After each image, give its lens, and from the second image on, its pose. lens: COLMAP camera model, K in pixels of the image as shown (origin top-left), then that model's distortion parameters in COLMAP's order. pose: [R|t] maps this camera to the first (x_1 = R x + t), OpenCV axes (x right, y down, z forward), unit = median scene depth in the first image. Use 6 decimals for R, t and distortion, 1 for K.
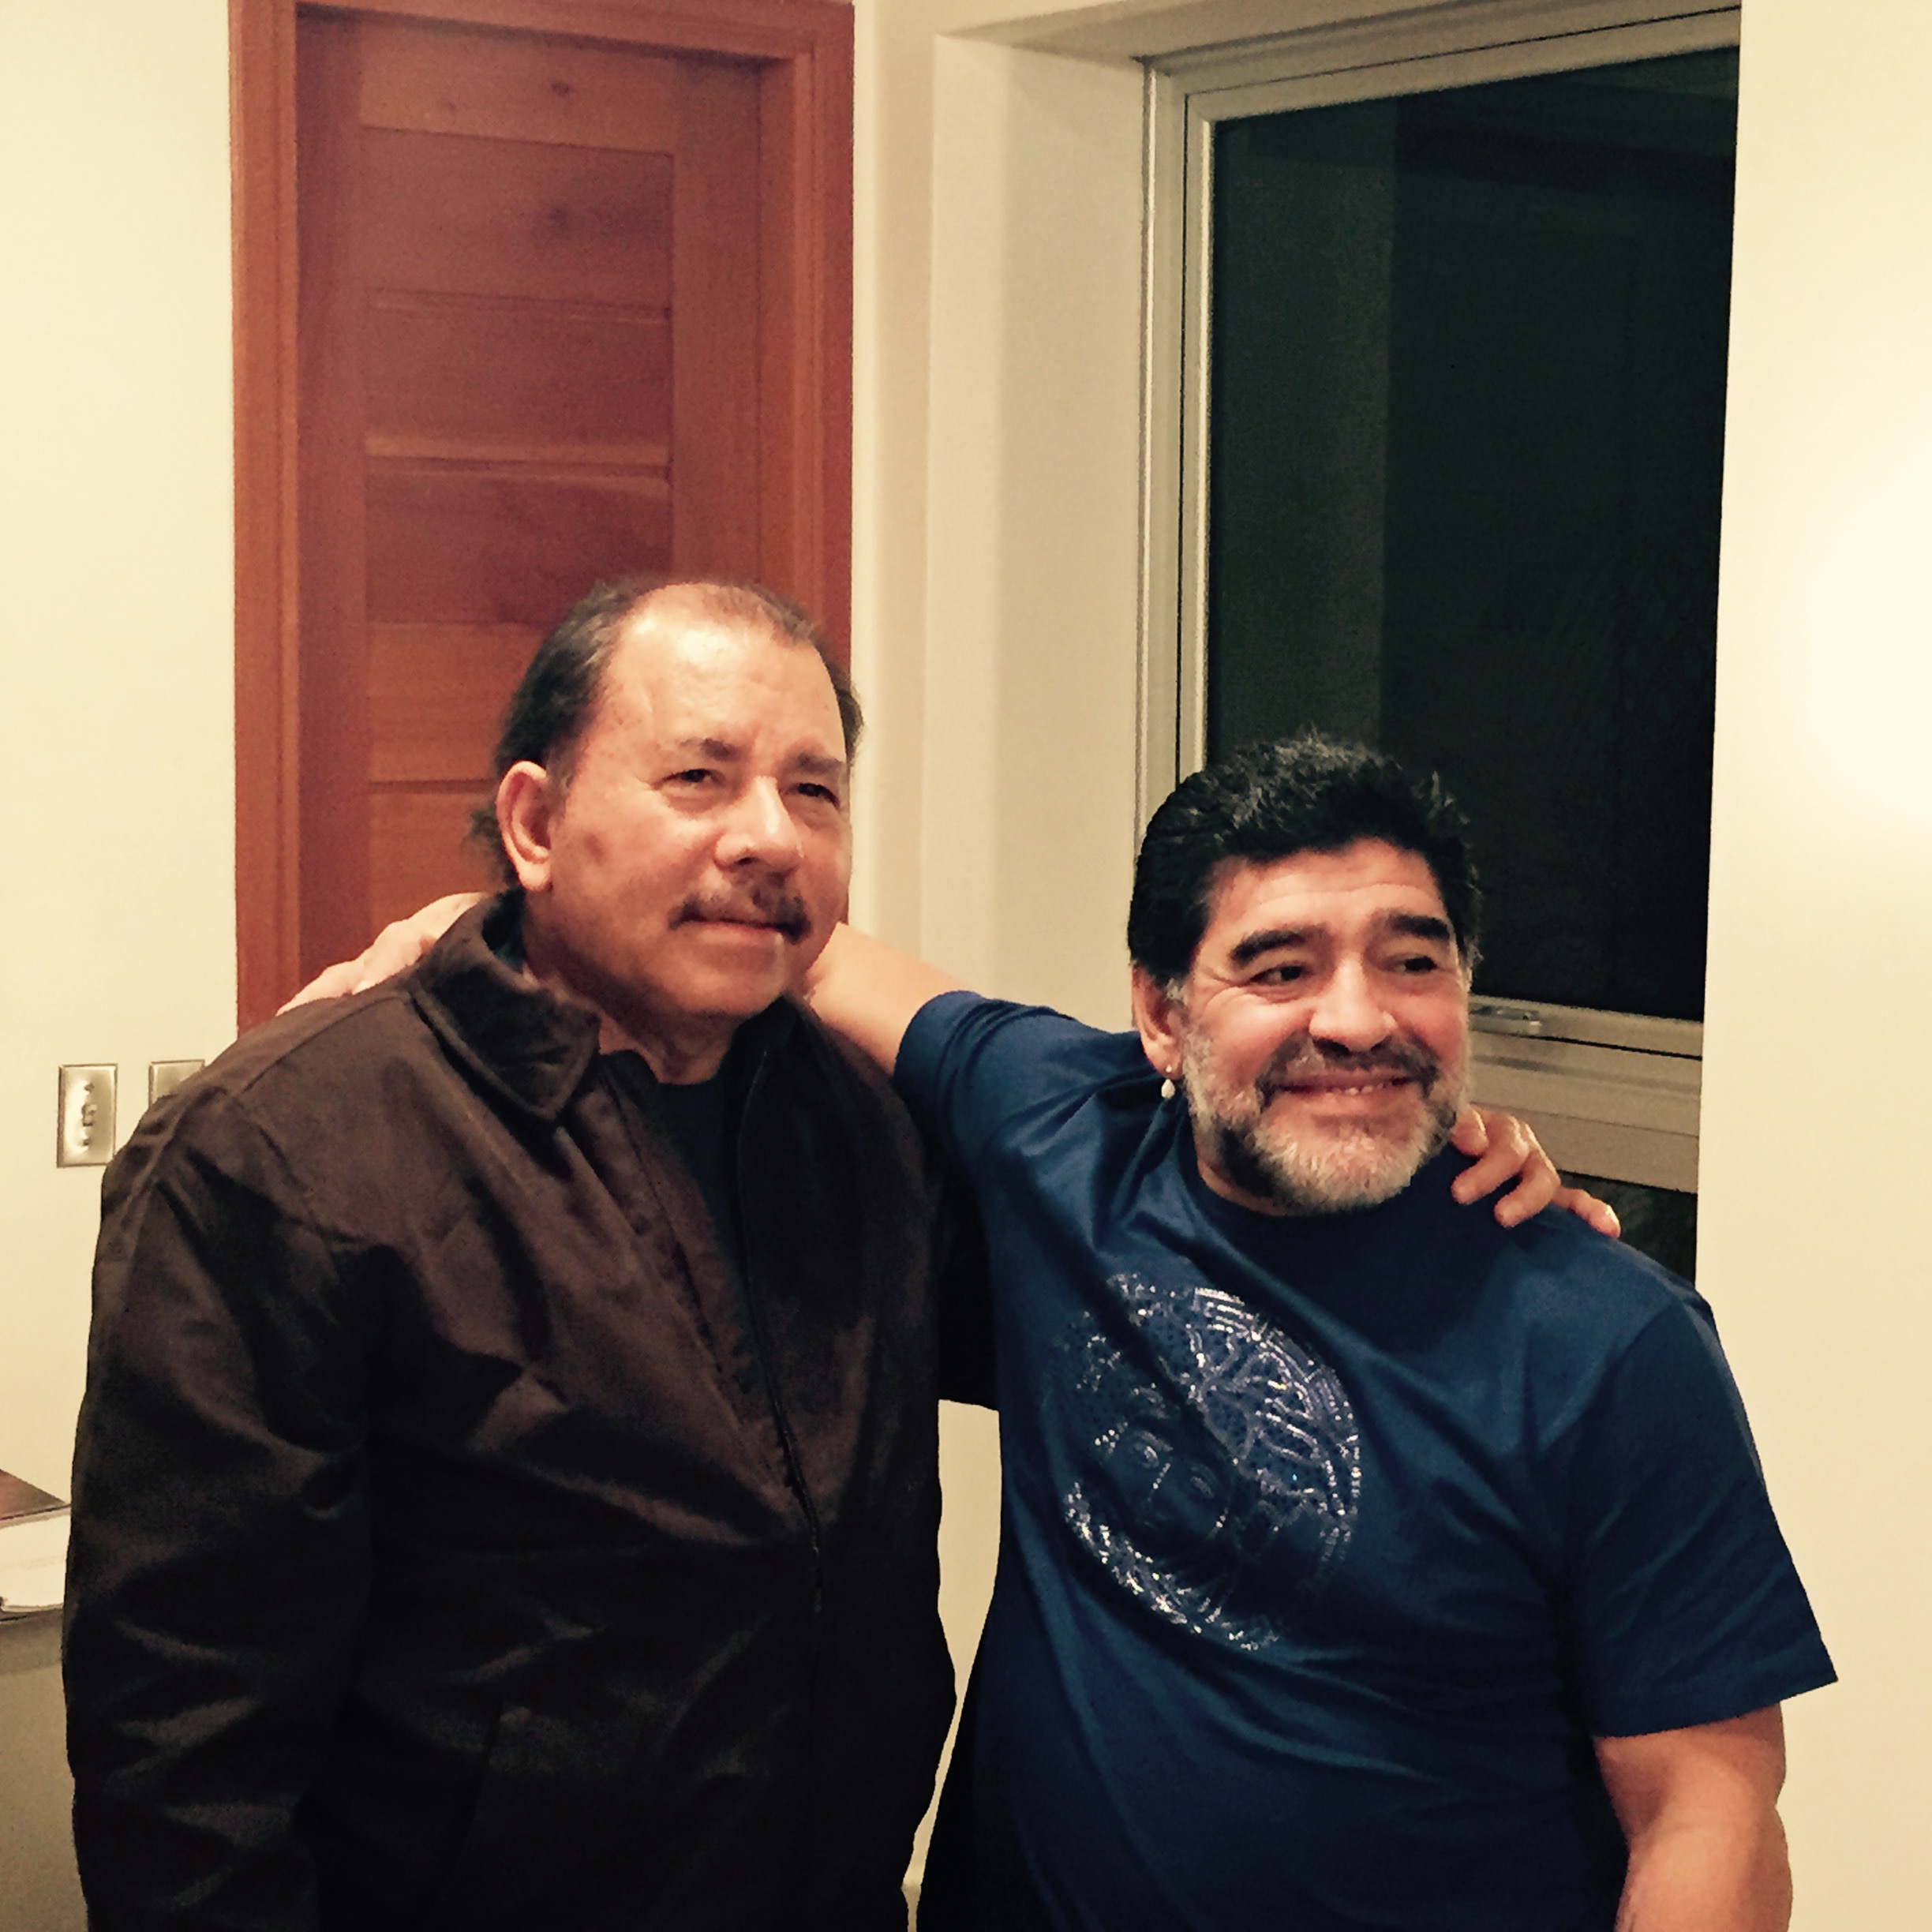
lens RADIAL K [[4347.3, 0, 969.2], [0, 4347.3, 970.1], [0, 0, 1]] dist [0.100750, 0.000000]
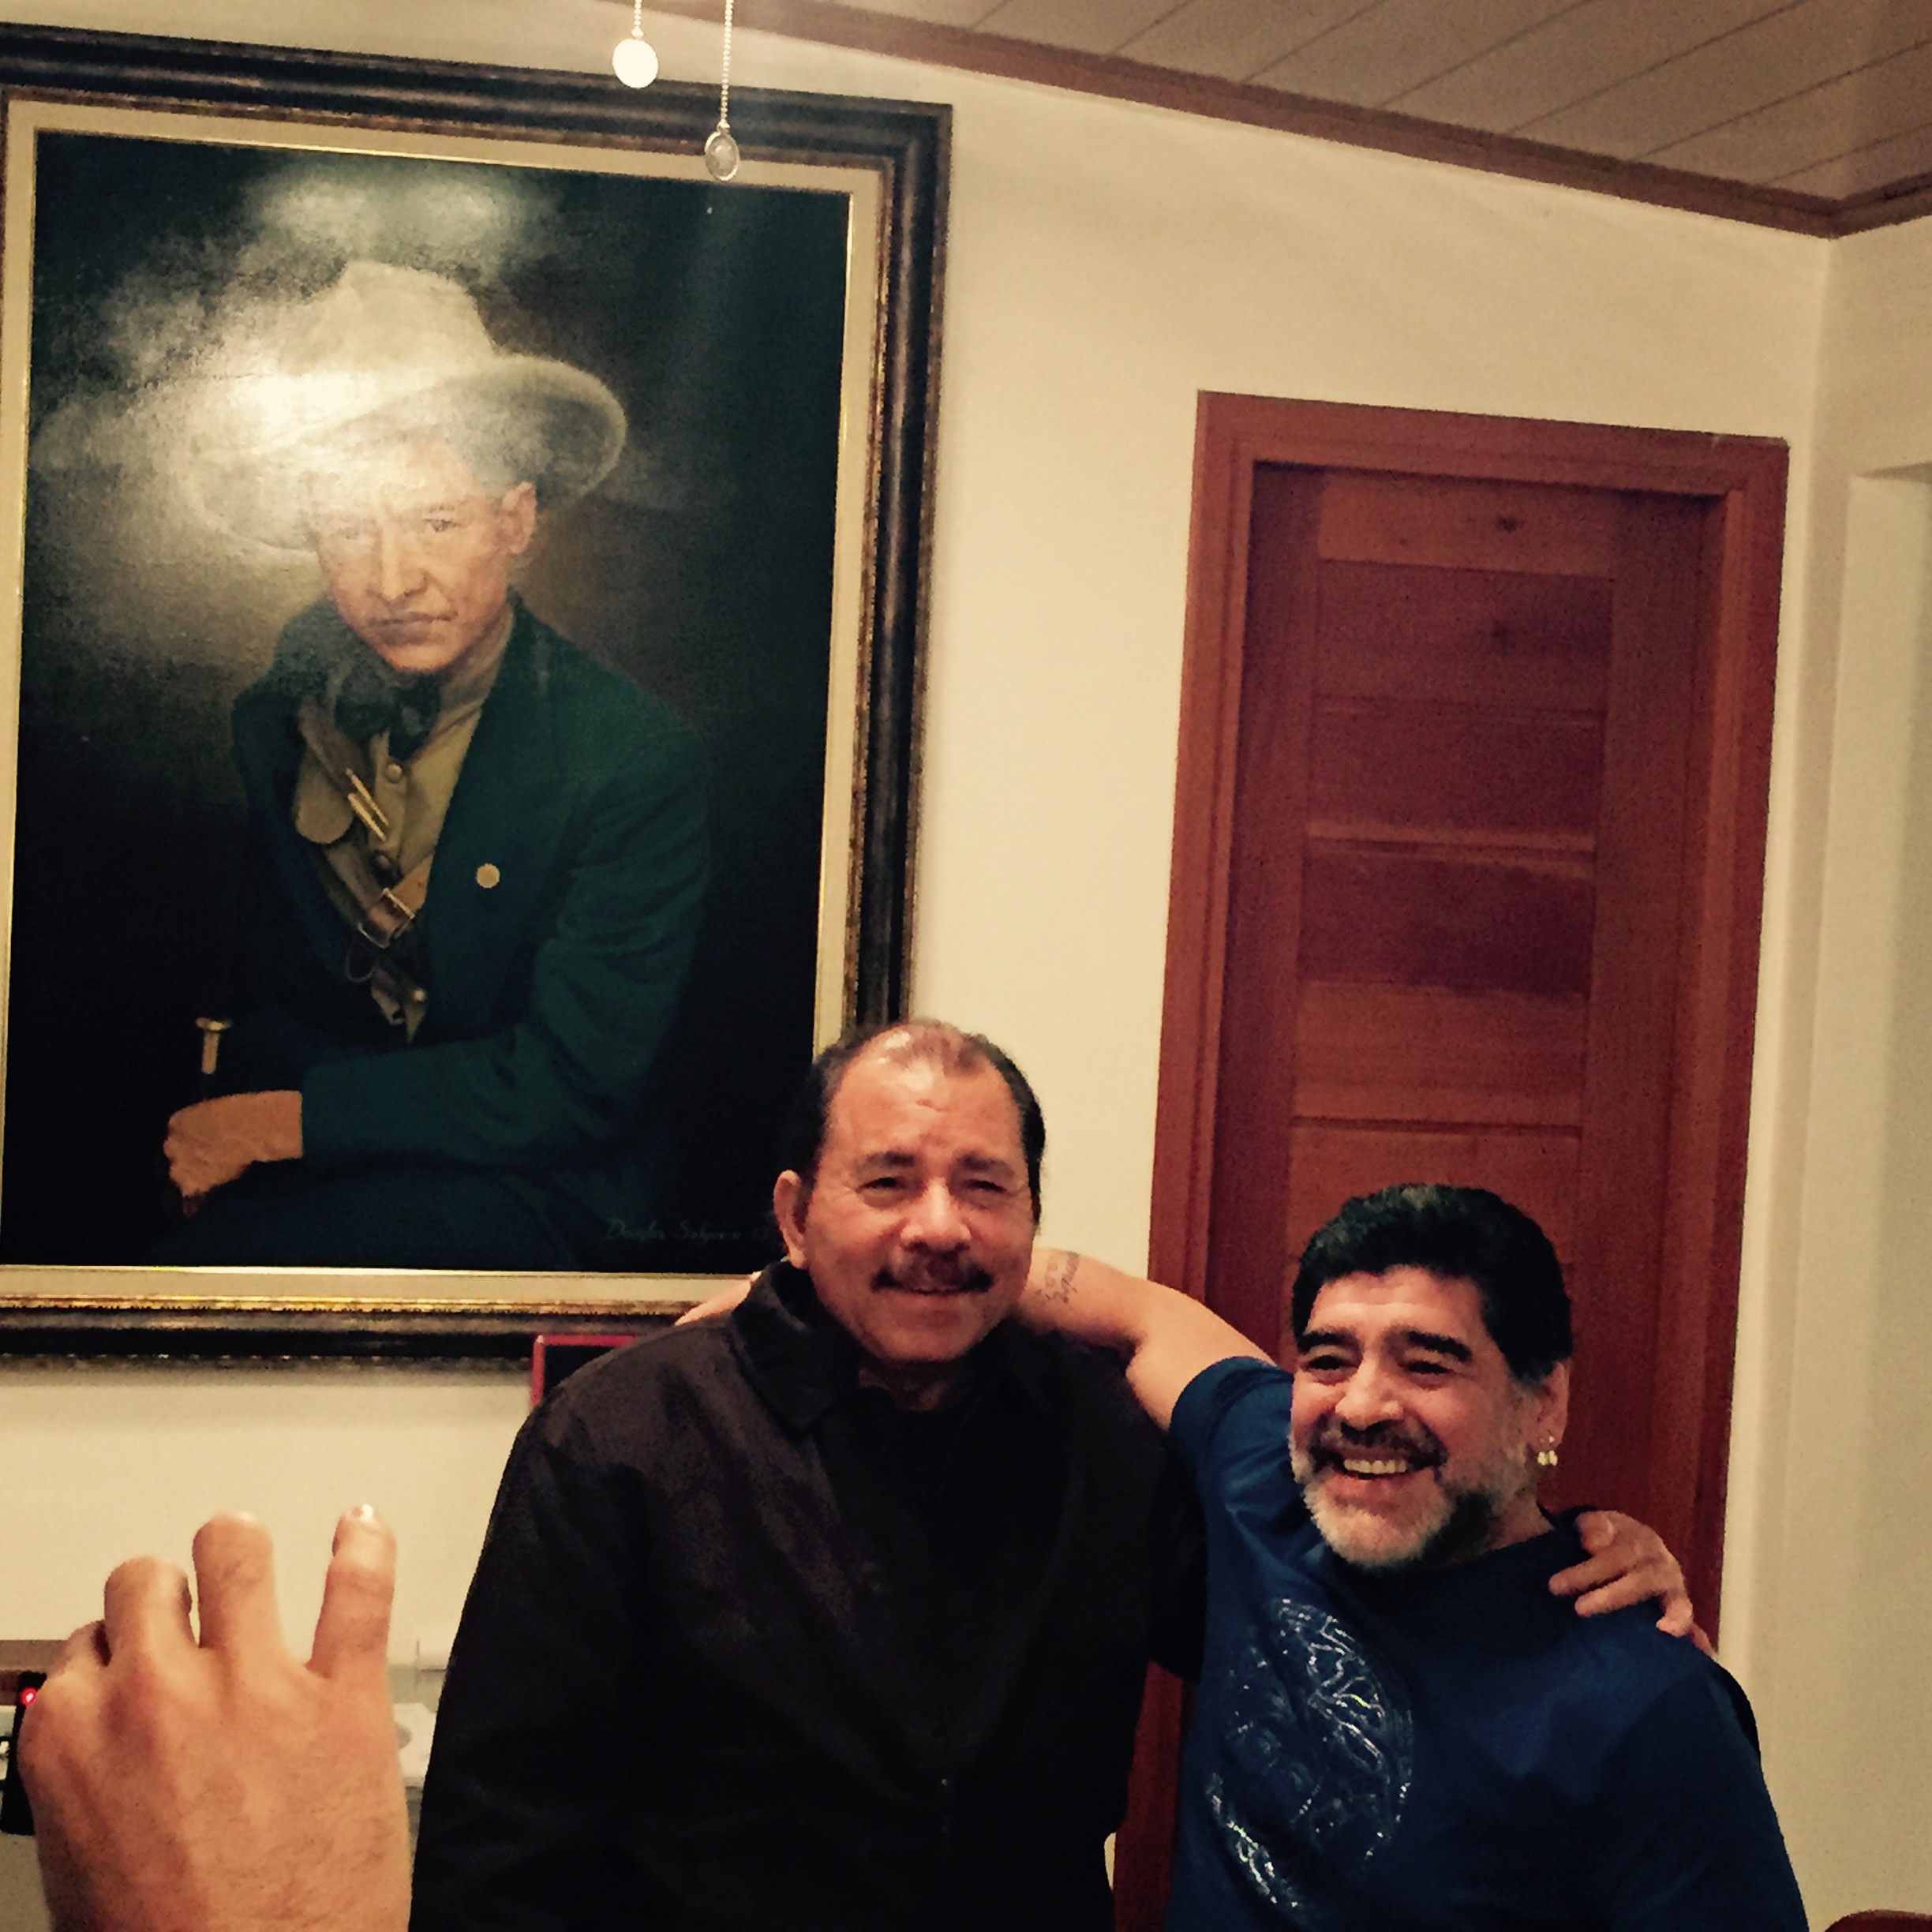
lens RADIAL K [[4347.3, 0, 966.6], [0, 4347.3, 965.8], [0, 0, 1]] dist [0.100750, 0.000000]
pose [[0.917772, 0.050258, -0.393915, 0.241957], [-0.073266, 0.996360, -0.043580, -0.027123], [0.390291, 0.068858, 0.918113, -0.101123]]
